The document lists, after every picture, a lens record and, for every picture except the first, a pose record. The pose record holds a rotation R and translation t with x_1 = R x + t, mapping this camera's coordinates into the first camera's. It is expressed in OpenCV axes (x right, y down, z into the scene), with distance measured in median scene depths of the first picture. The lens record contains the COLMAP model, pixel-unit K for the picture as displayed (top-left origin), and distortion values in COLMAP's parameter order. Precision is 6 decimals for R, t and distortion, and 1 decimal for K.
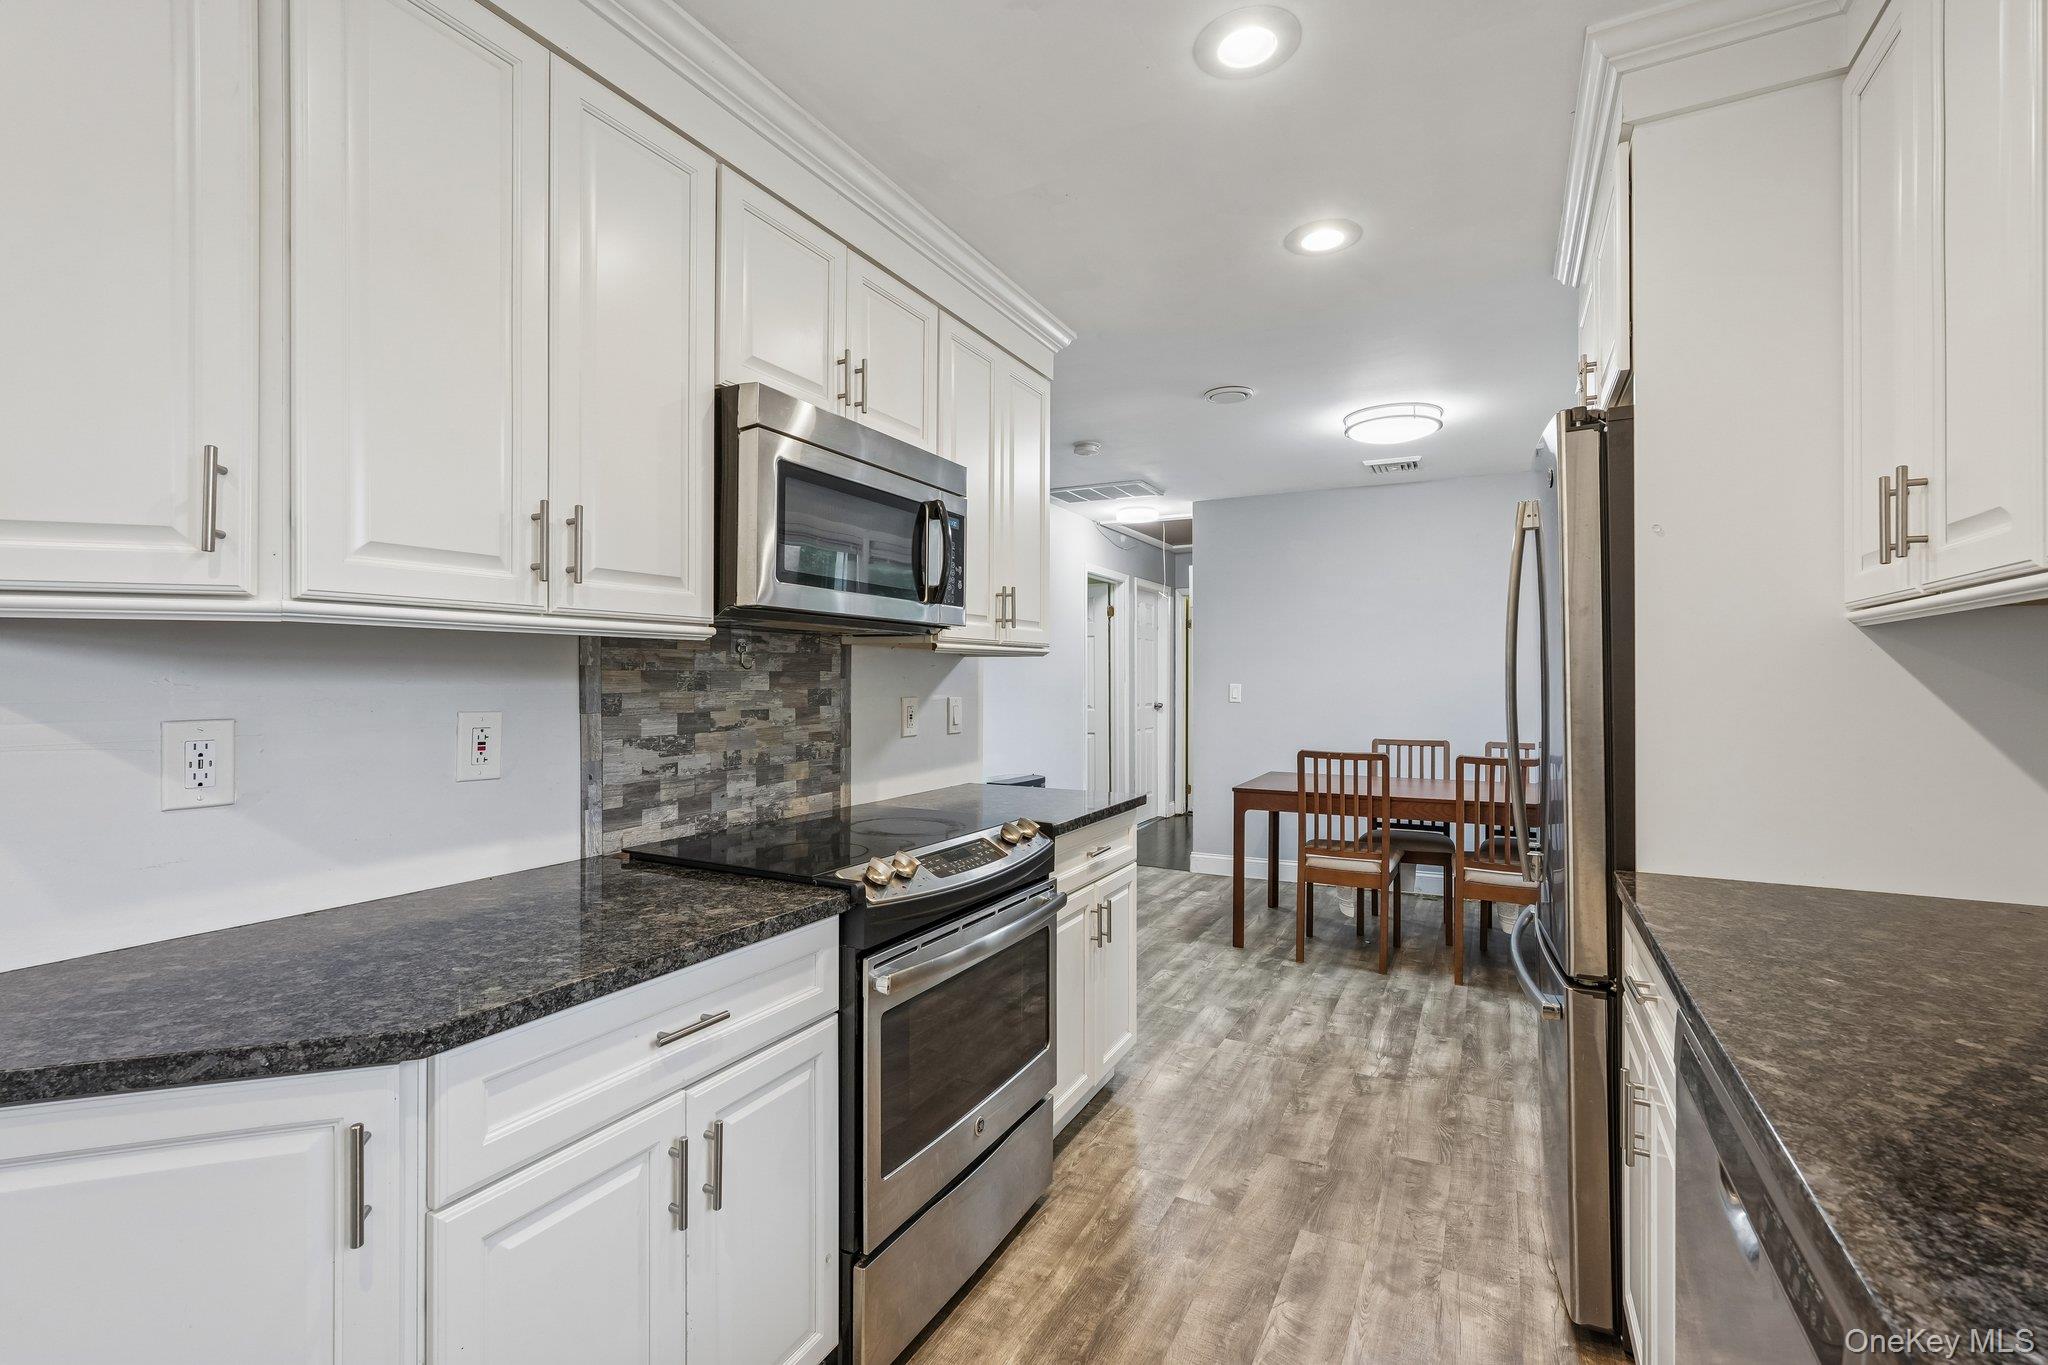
lens RADIAL K [[896.7, 0, 1017.8], [0, 896.7, 675.2], [0, 0, 1]] dist [-0.015471, 0.008841]
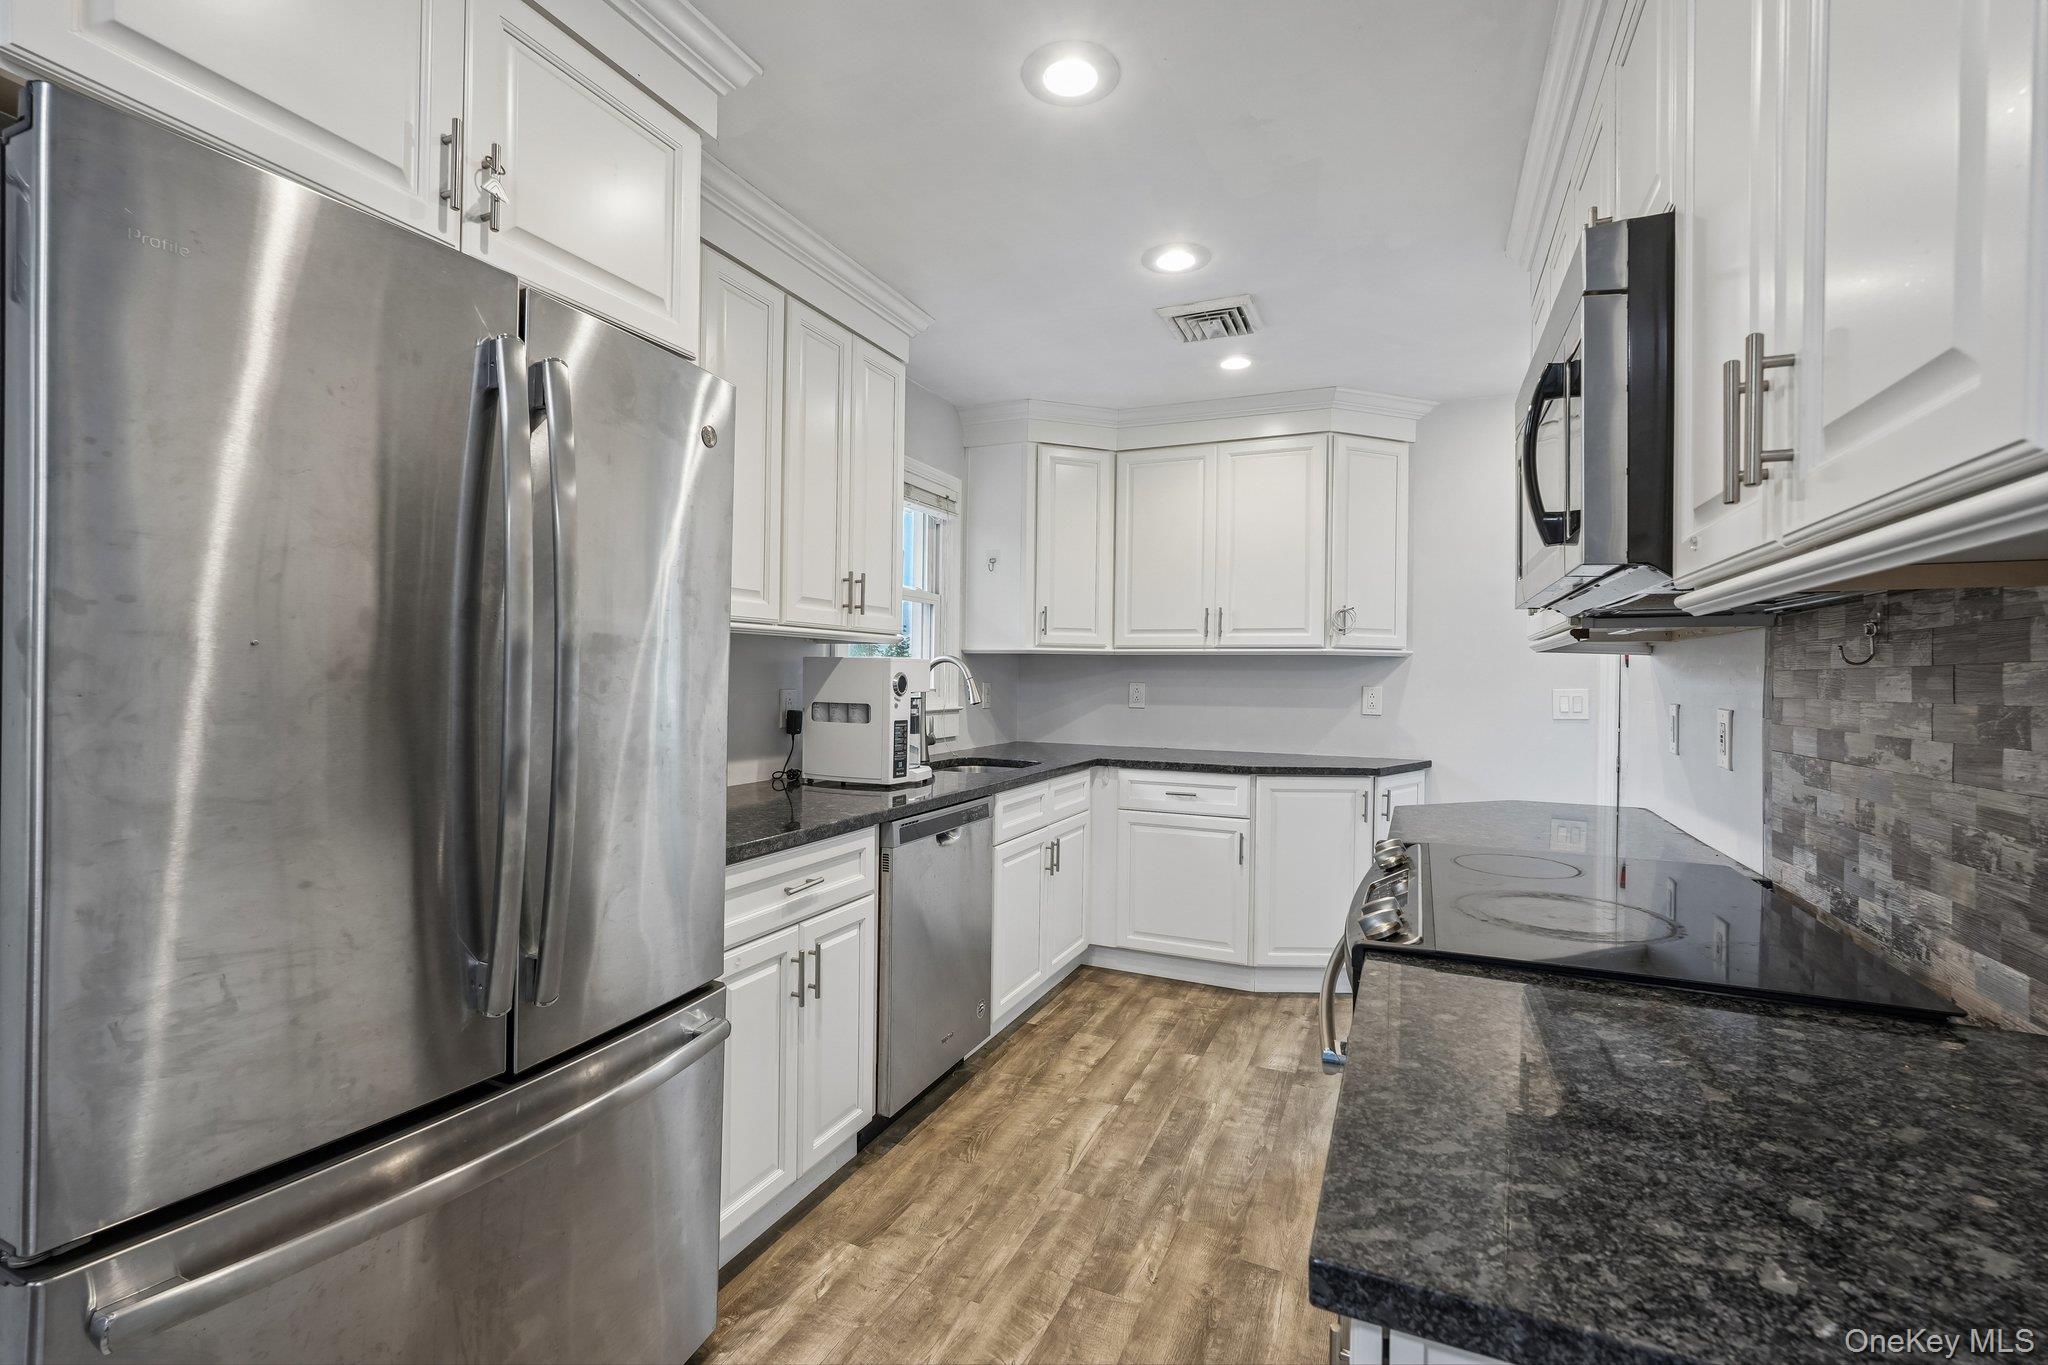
lens RADIAL K [[896.7, 0, 1018.7], [0, 896.7, 678.8], [0, 0, 1]] dist [-0.015471, 0.008841]
pose [[-0.997269, -0.014403, -0.072441, 0.263362], [-0.014523, 0.999894, 0.001126, 0.008998], [0.072417, 0.002175, -0.997372, 1.400150]]
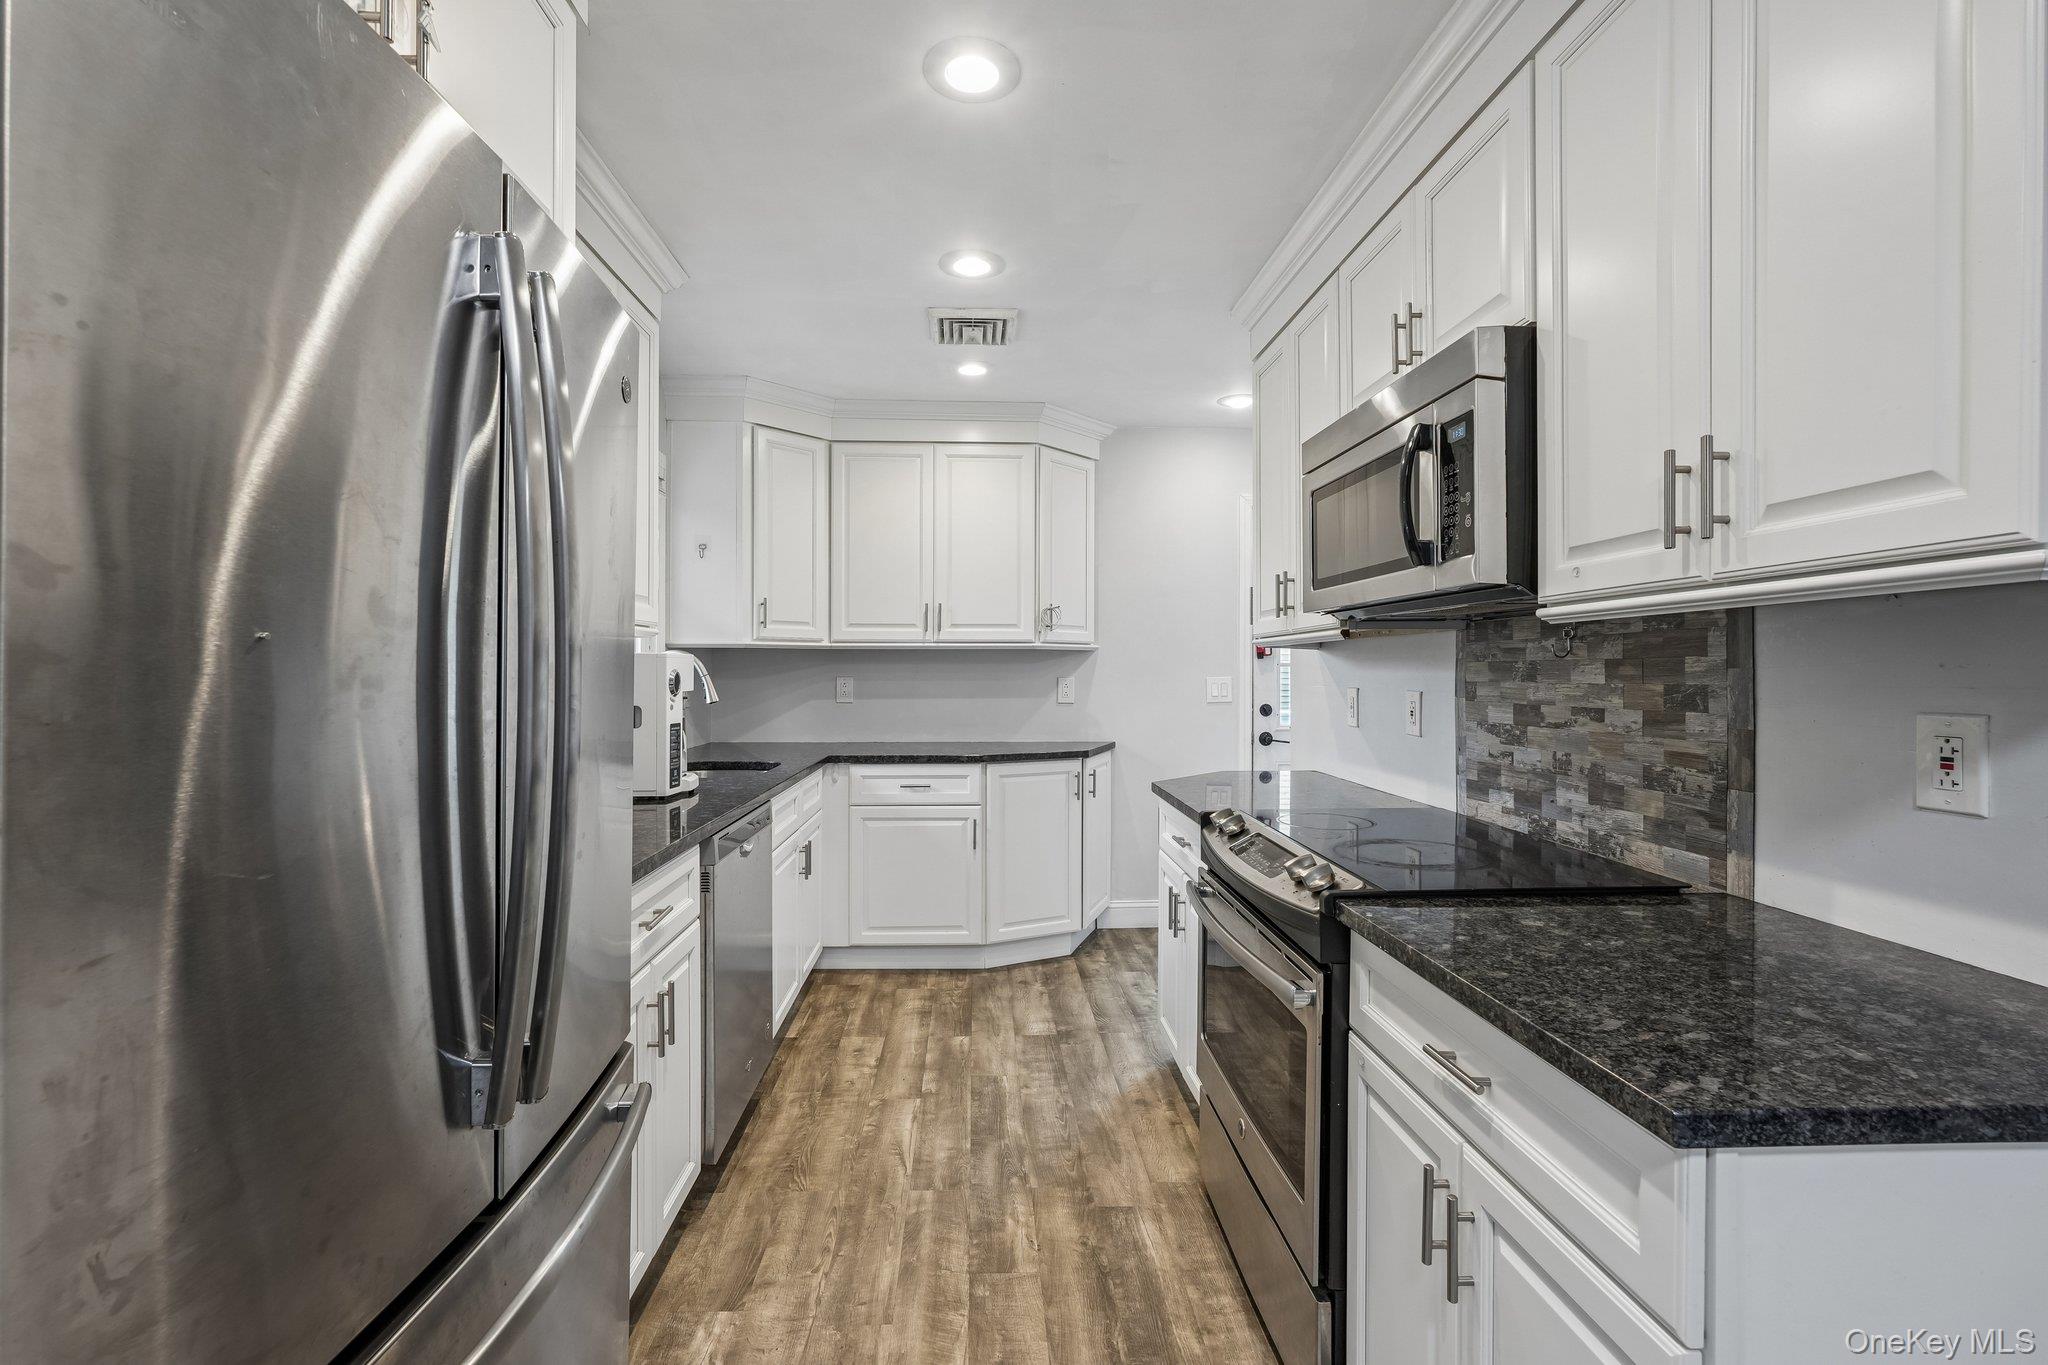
lens RADIAL K [[896.7, 0, 1016.3], [0, 896.7, 676.0], [0, 0, 1]] dist [-0.015471, 0.008841]
pose [[-0.858744, -0.000616, -0.512405, 0.515727], [-0.002005, 0.999996, 0.002158, 0.008823], [0.512401, 0.002881, -0.858741, 1.322203]]
